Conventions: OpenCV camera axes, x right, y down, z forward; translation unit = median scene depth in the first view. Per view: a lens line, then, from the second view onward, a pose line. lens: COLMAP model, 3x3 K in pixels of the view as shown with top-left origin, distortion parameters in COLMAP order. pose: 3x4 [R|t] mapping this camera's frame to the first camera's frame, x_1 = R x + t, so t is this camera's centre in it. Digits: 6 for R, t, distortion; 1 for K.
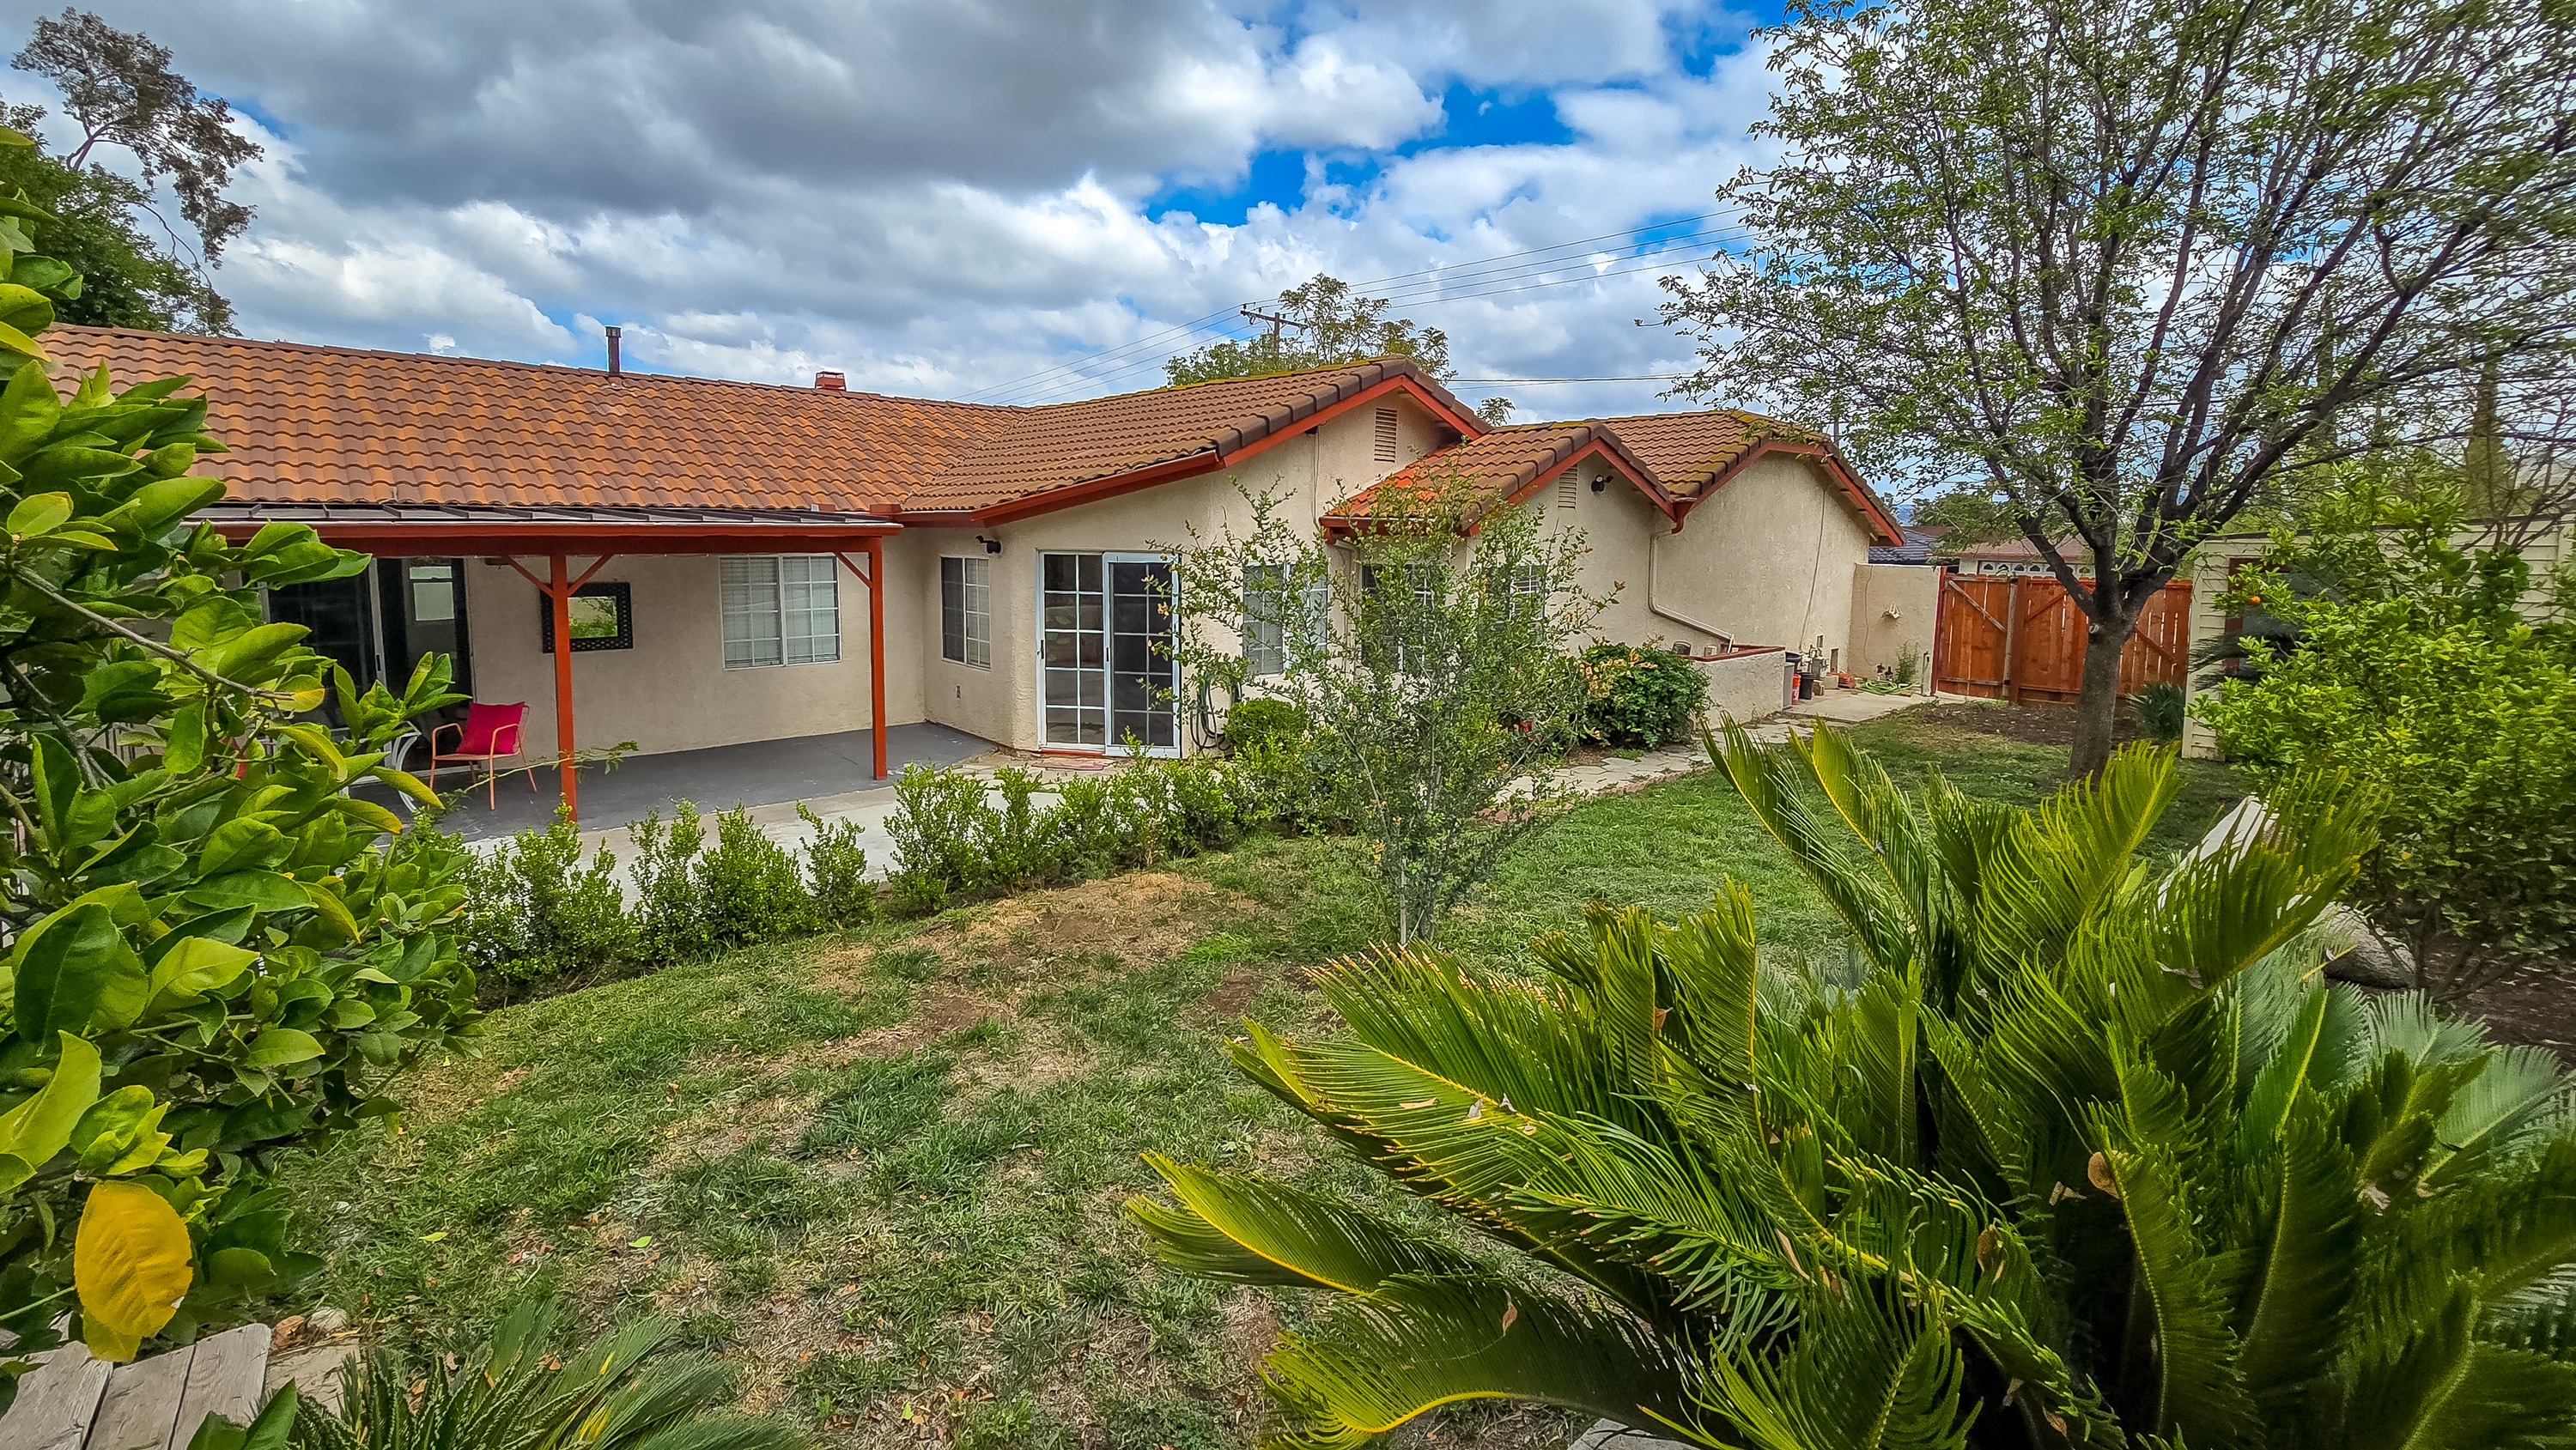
lens RADIAL K [[1054.6, 0, 1281.1], [0, 1054.6, 727.7], [0, 0, 1]] dist [-0.000089, 0.000141]
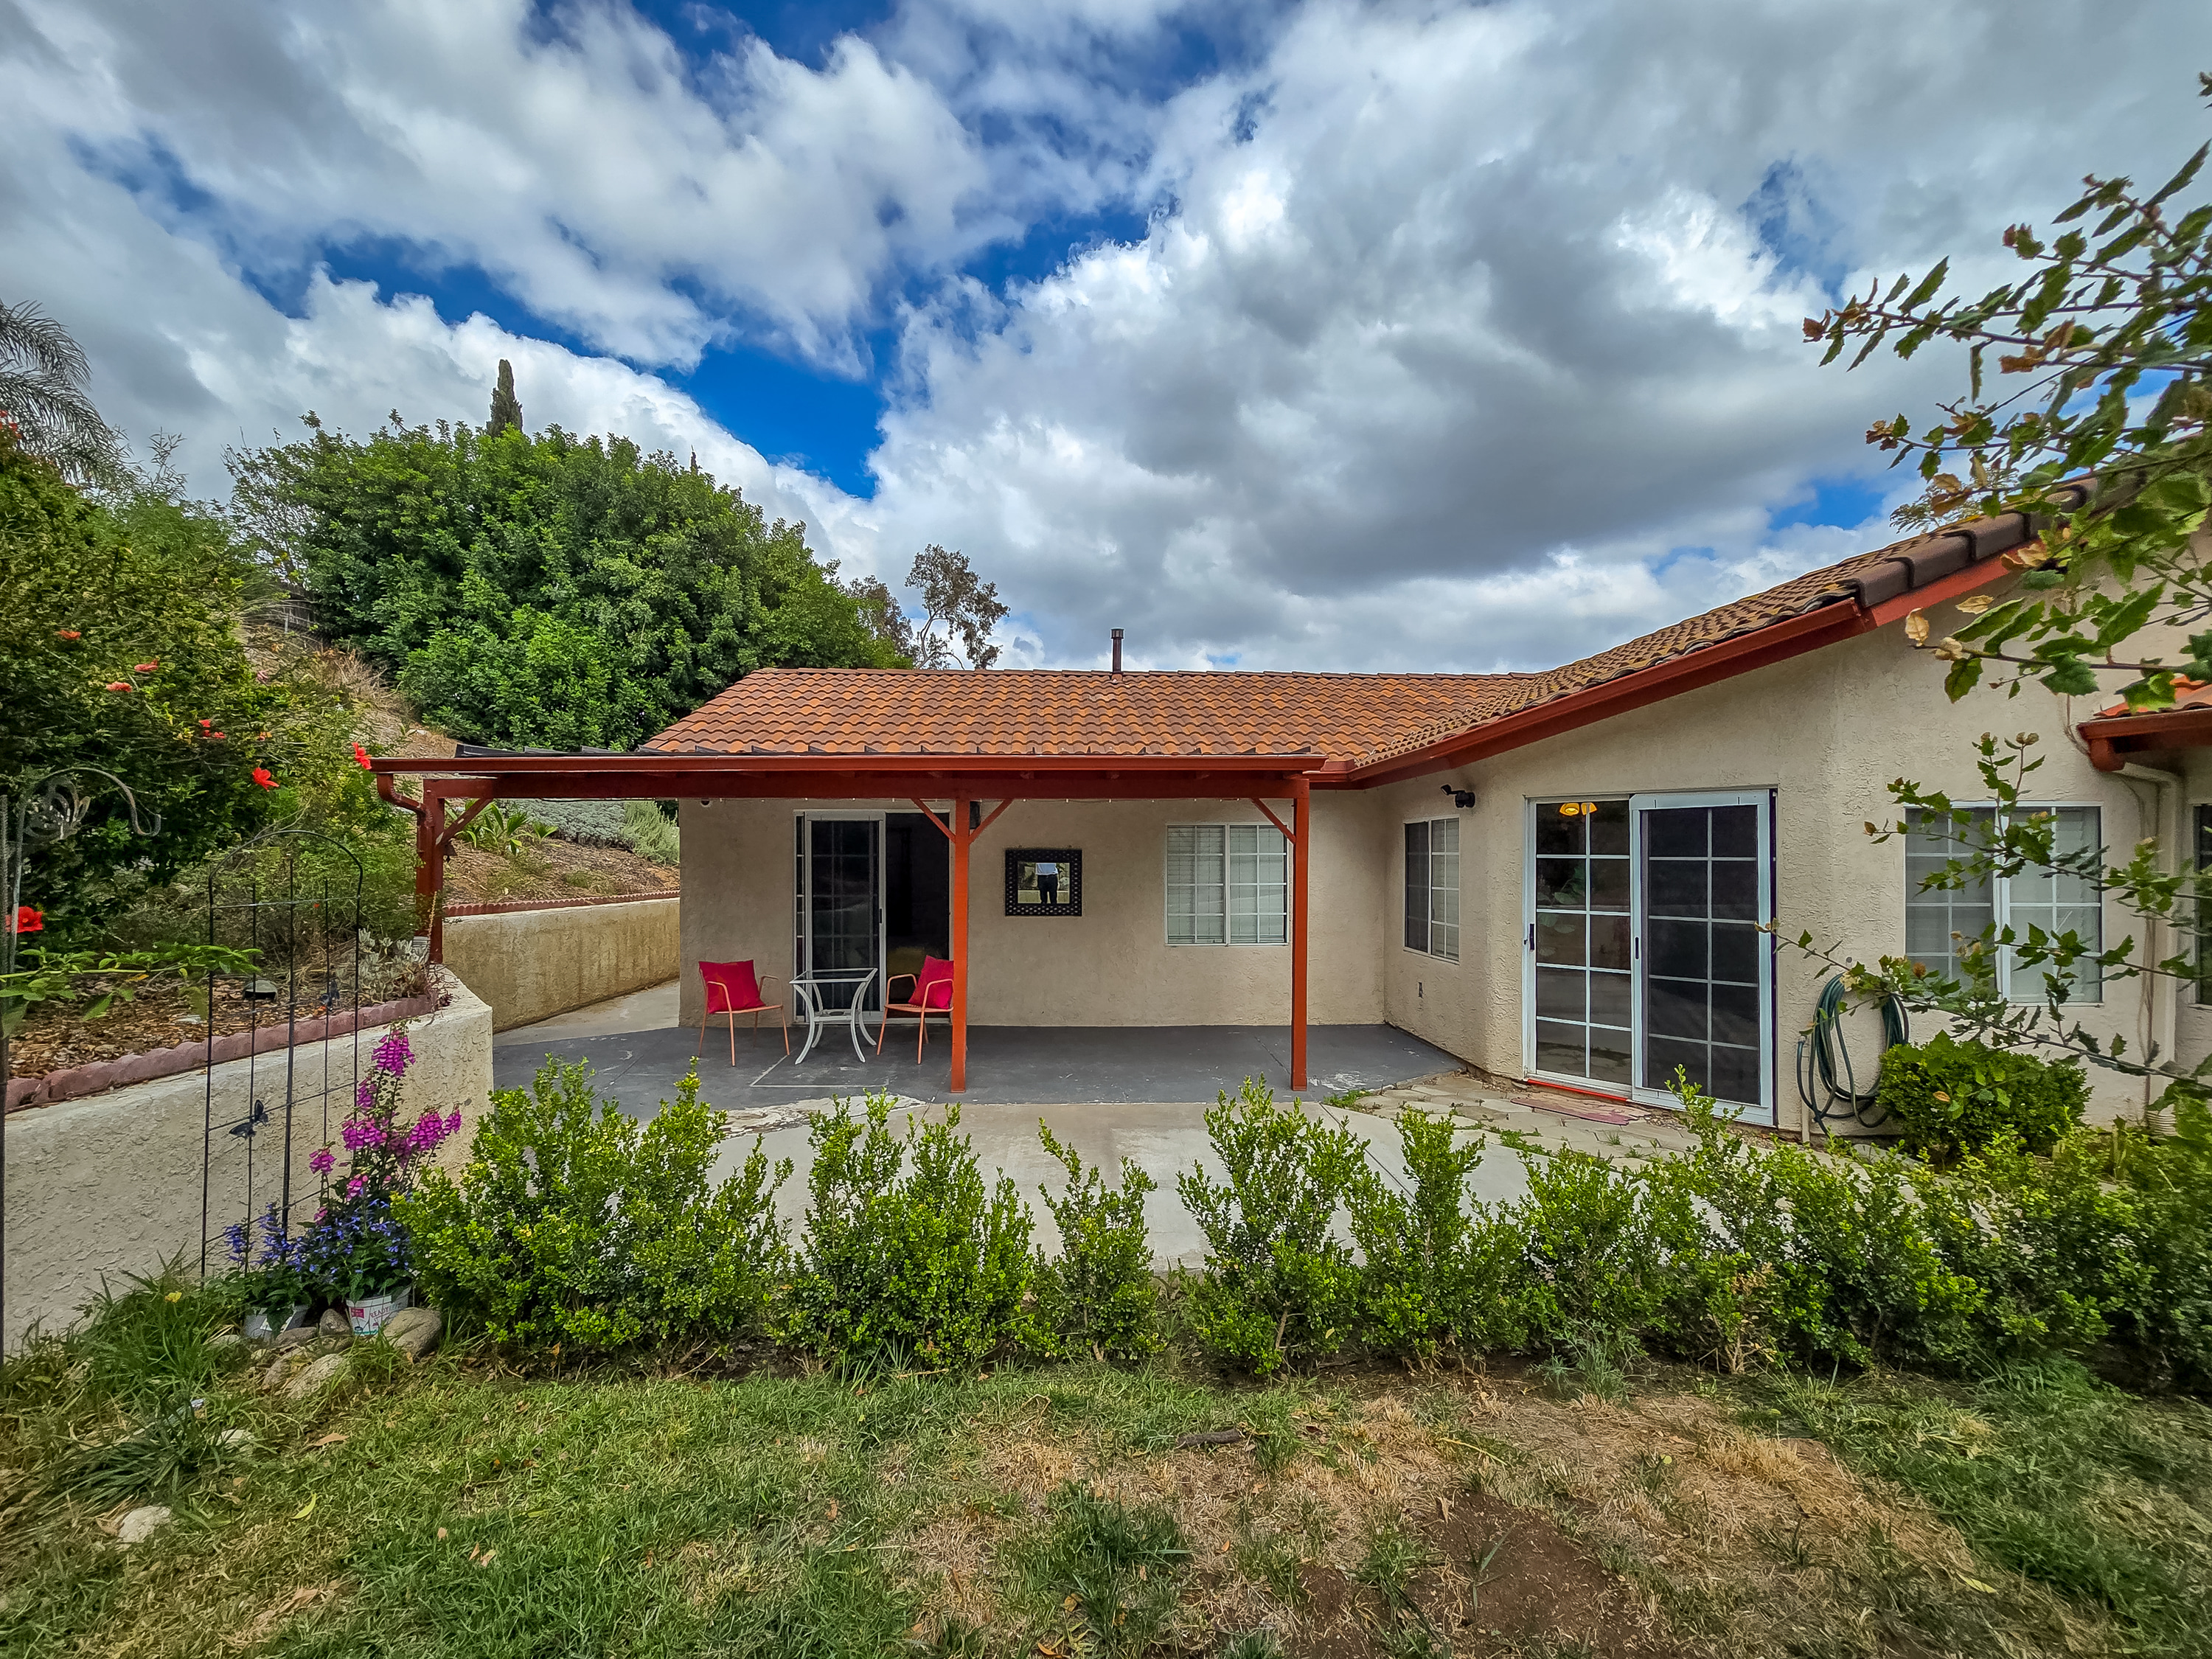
lens RADIAL K [[883.1, 0, 1092.4], [0, 883.1, 850.0], [0, 0, 1]] dist [0.002809, -0.000123]
pose [[0.756317, -0.025284, -0.653716, -0.058930], [-0.107666, 0.980817, -0.162499, -0.002460], [0.645285, 0.193284, 0.739087, 0.357611]]
